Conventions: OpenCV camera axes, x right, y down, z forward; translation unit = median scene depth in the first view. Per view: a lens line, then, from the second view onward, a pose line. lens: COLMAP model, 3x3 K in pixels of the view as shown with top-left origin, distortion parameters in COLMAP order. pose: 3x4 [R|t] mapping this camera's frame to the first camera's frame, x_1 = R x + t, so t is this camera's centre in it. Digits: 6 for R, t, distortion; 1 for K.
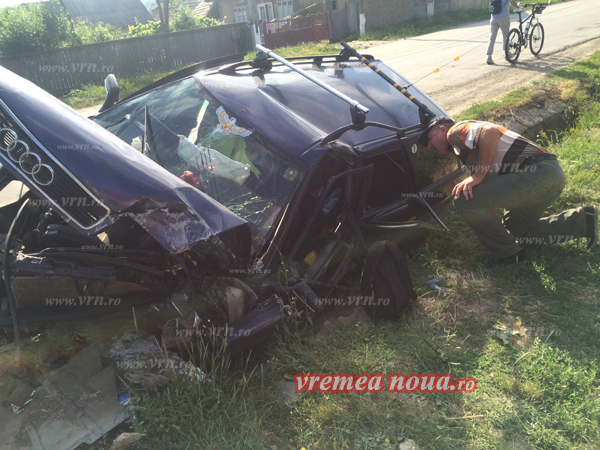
lens RADIAL K [[535.8, 0, 299.9], [0, 535.8, 222.0], [0, 0, 1]] dist [0.080644, -0.085642]
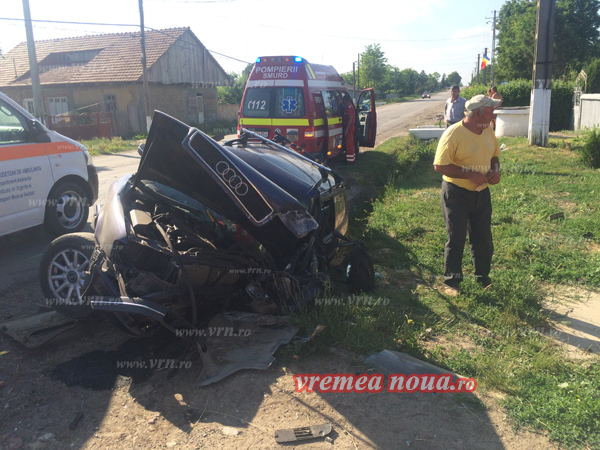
lens RADIAL K [[535.8, 0, 302.4], [0, 535.8, 221.7], [0, 0, 1]] dist [0.080644, -0.085642]
pose [[0.896258, -0.014490, 0.443296, -0.647304], [0.095370, 0.982384, -0.160708, 0.187811], [-0.433158, 0.186313, 0.881851, -0.344011]]
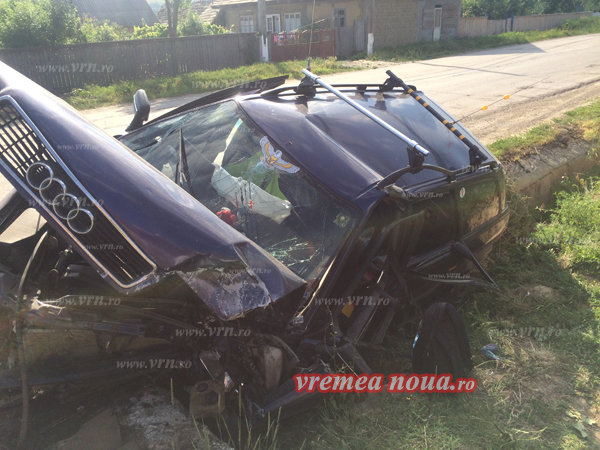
lens RADIAL K [[535.8, 0, 300.4], [0, 535.8, 224.3], [0, 0, 1]] dist [0.080644, -0.085642]
pose [[0.997226, 0.070318, 0.024411, -0.097364], [-0.069909, 0.997405, -0.017220, -0.055959], [-0.025559, 0.015466, 0.999554, 0.102771]]
